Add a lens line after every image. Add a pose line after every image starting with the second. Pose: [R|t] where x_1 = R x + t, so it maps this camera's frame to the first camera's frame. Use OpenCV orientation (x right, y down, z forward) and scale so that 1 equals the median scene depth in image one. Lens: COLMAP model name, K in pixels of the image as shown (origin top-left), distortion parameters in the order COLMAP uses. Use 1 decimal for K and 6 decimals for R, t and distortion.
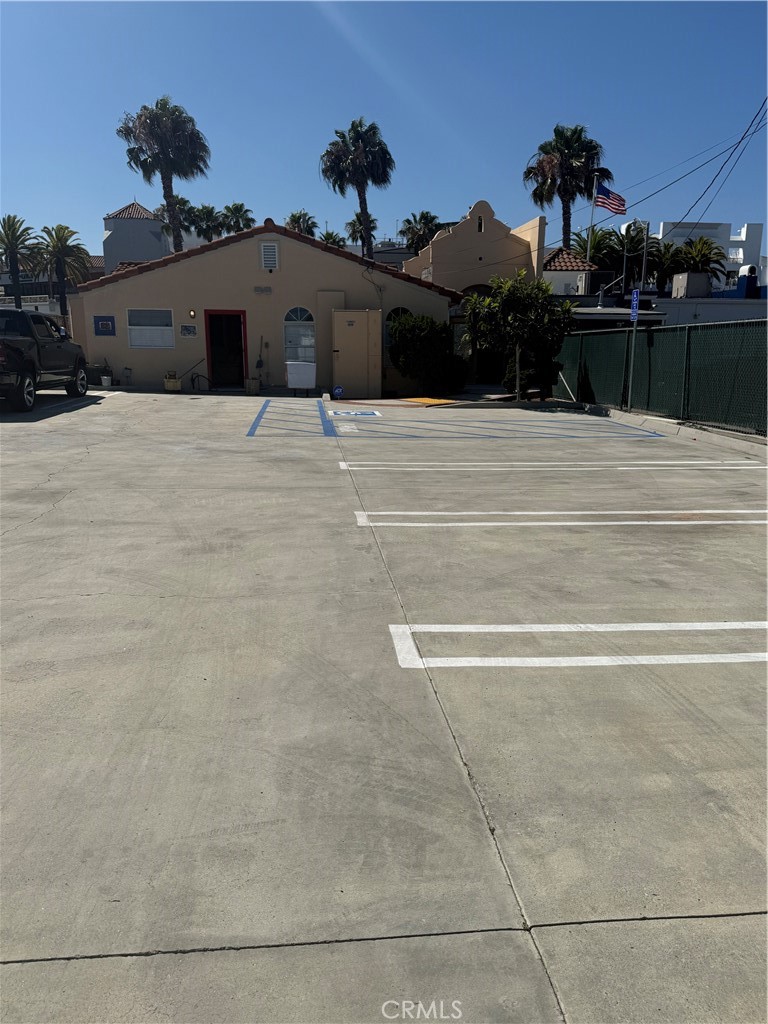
lens RADIAL K [[855.7, 0, 384.0], [0, 855.7, 512.0], [0, 0, 1]] dist [0.159118, -0.380898]
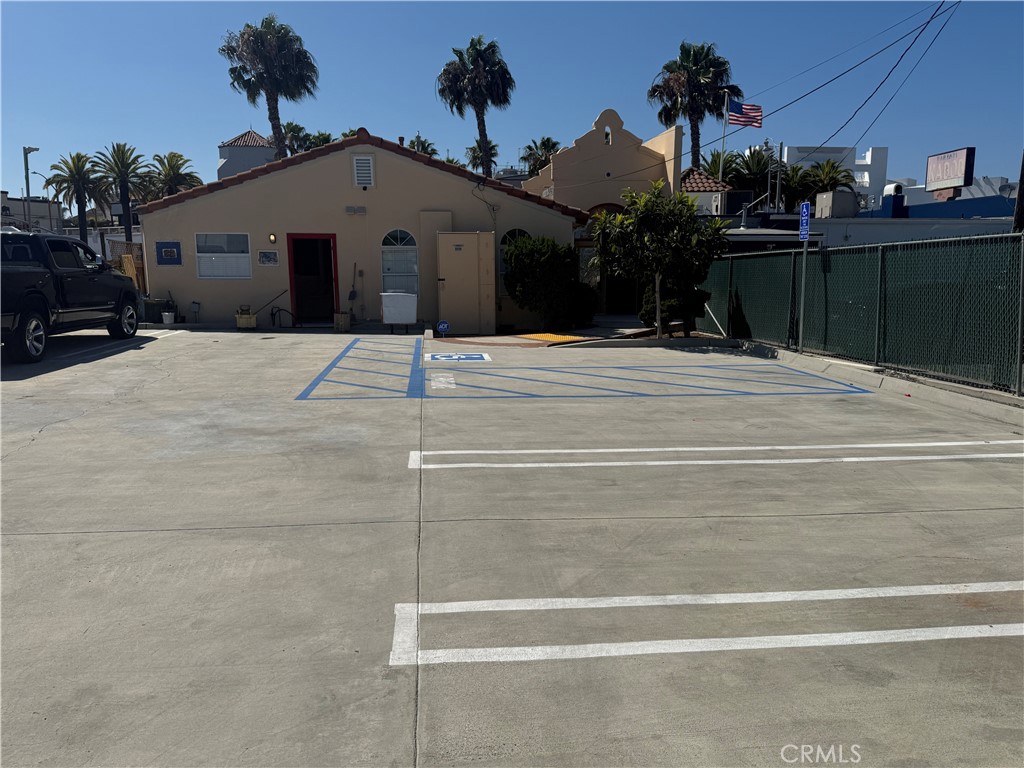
lens RADIAL K [[855.7, 0, 512.0], [0, 855.7, 384.0], [0, 0, 1]] dist [0.159118, -0.380898]
pose [[0.999952, -0.009362, 0.002924, 0.010097], [0.009524, 0.998069, -0.061384, -0.030415], [-0.002344, 0.061409, 0.998110, 0.154475]]
